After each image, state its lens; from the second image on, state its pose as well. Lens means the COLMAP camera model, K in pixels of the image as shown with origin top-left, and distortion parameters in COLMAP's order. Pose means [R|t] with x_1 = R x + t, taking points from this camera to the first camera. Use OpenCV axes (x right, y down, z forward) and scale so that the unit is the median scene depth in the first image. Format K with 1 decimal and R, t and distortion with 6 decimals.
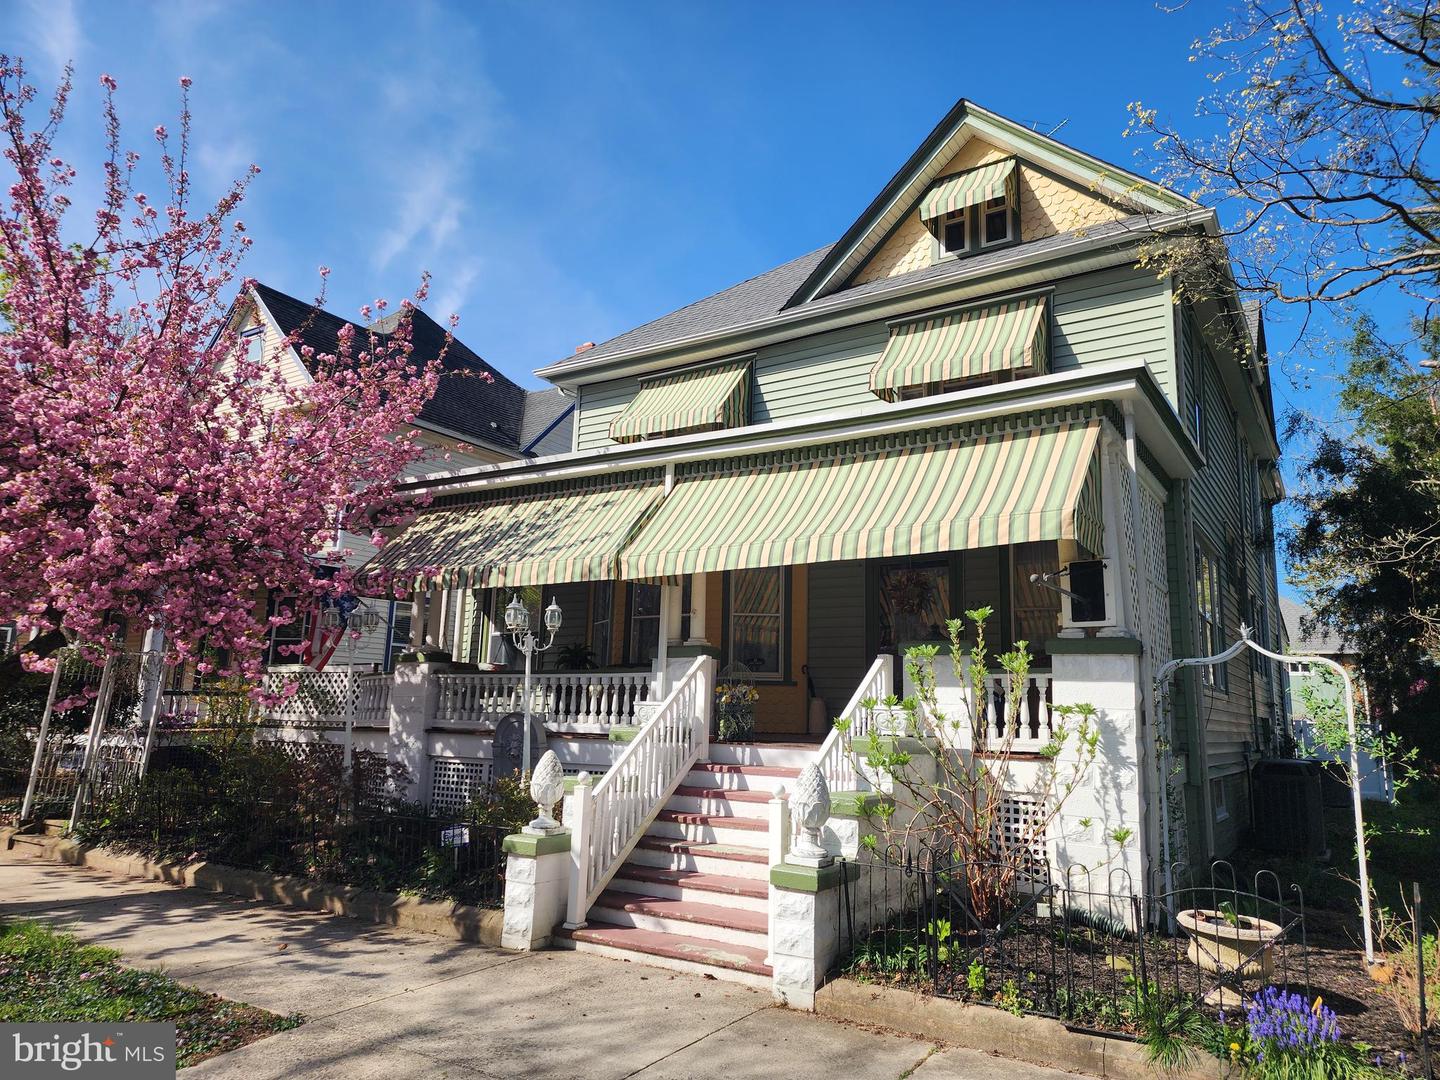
lens RADIAL K [[960.5, 0, 721.3], [0, 960.5, 538.9], [0, 0, 1]] dist [0.062992, -0.050165]
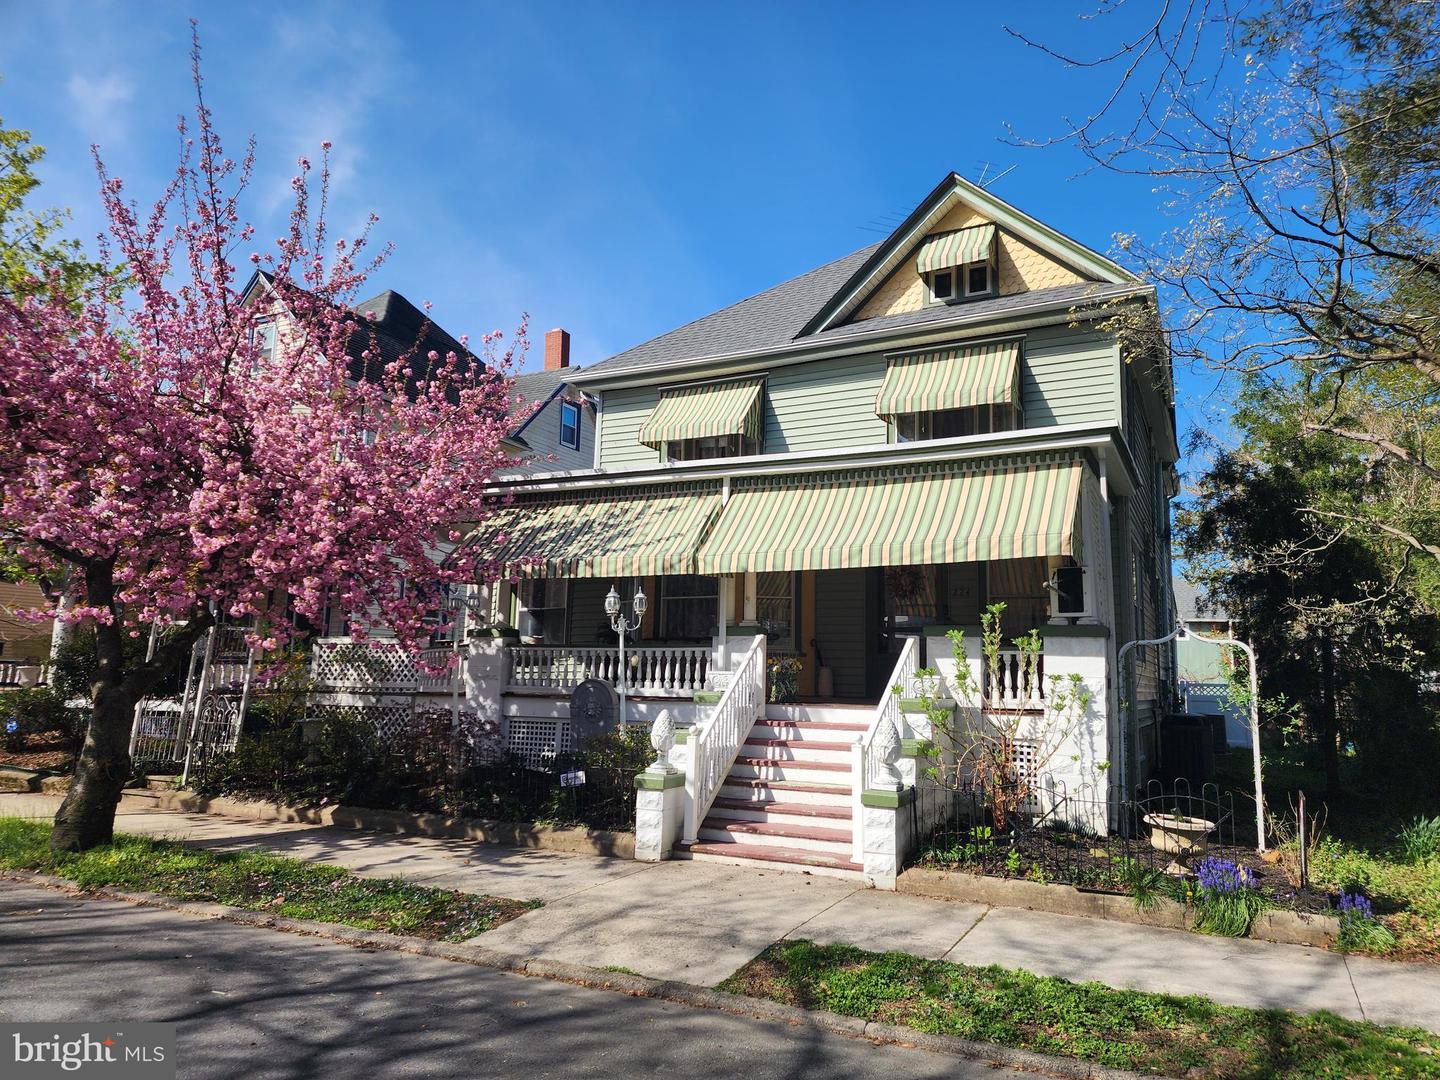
lens RADIAL K [[960.5, 0, 722.1], [0, 960.5, 537.4], [0, 0, 1]] dist [0.062992, -0.050165]
pose [[0.994540, 0.011675, 0.103703, -0.184444], [-0.015397, 0.999263, 0.035158, -0.044576], [-0.103216, -0.036563, 0.993987, -0.215433]]
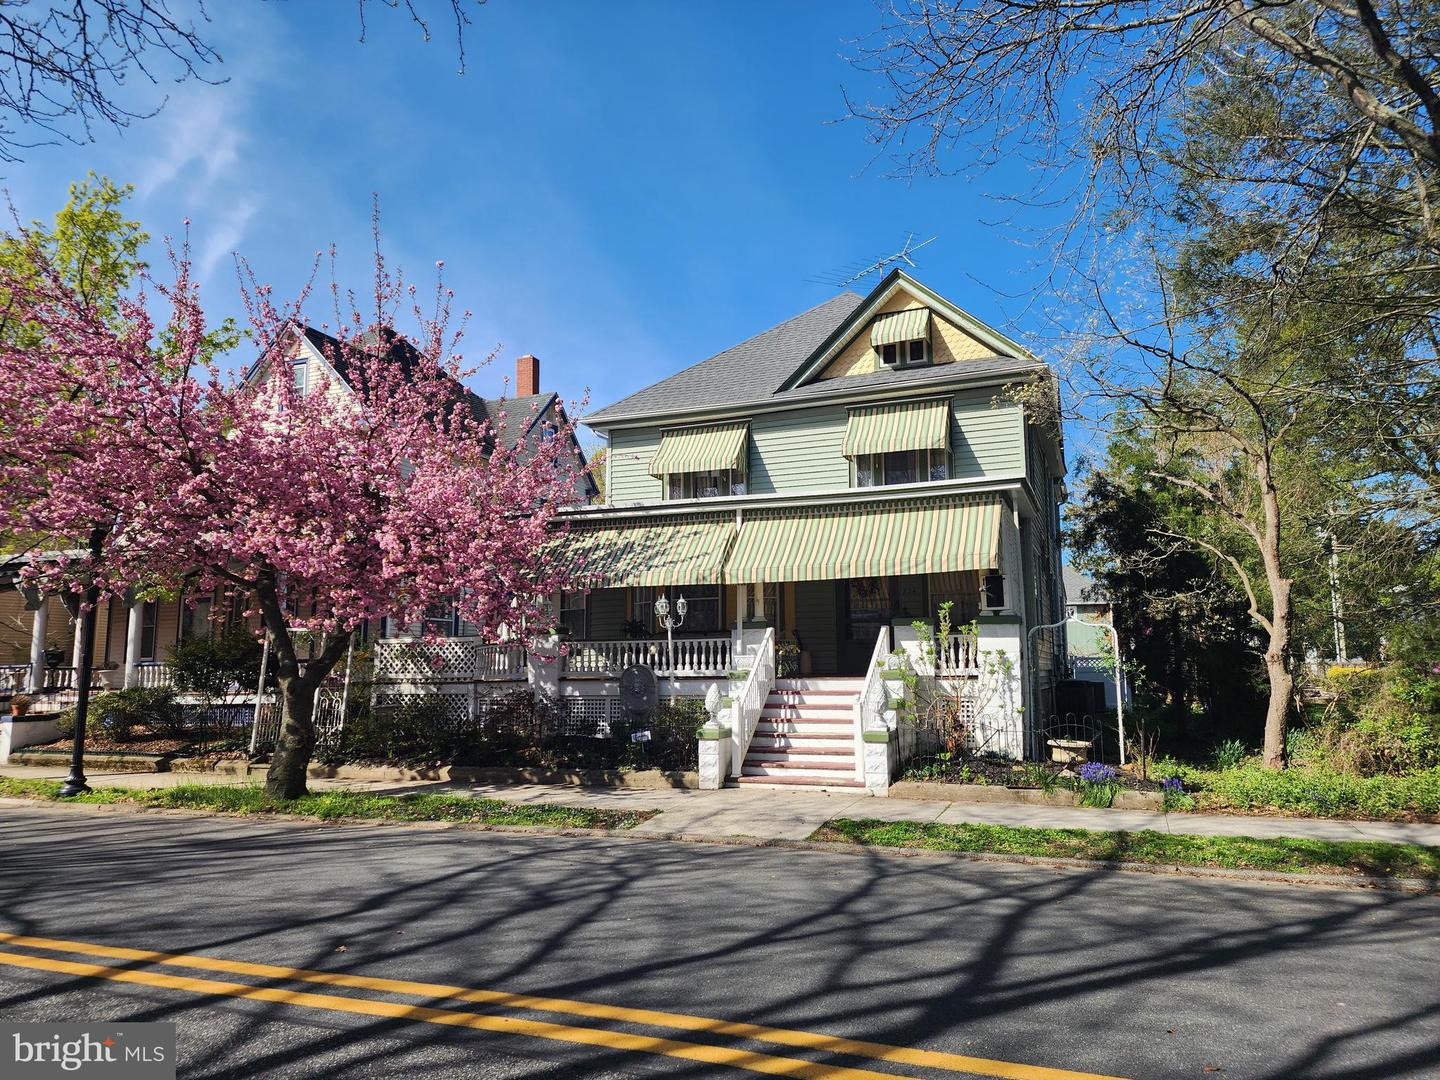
lens RADIAL K [[960.5, 0, 720.4], [0, 960.5, 536.5], [0, 0, 1]] dist [0.062992, -0.050165]
pose [[0.980061, -0.004822, 0.198637, -0.404230], [-0.003814, 0.999065, 0.043071, -0.101801], [-0.198659, -0.042969, 0.979126, -0.575582]]
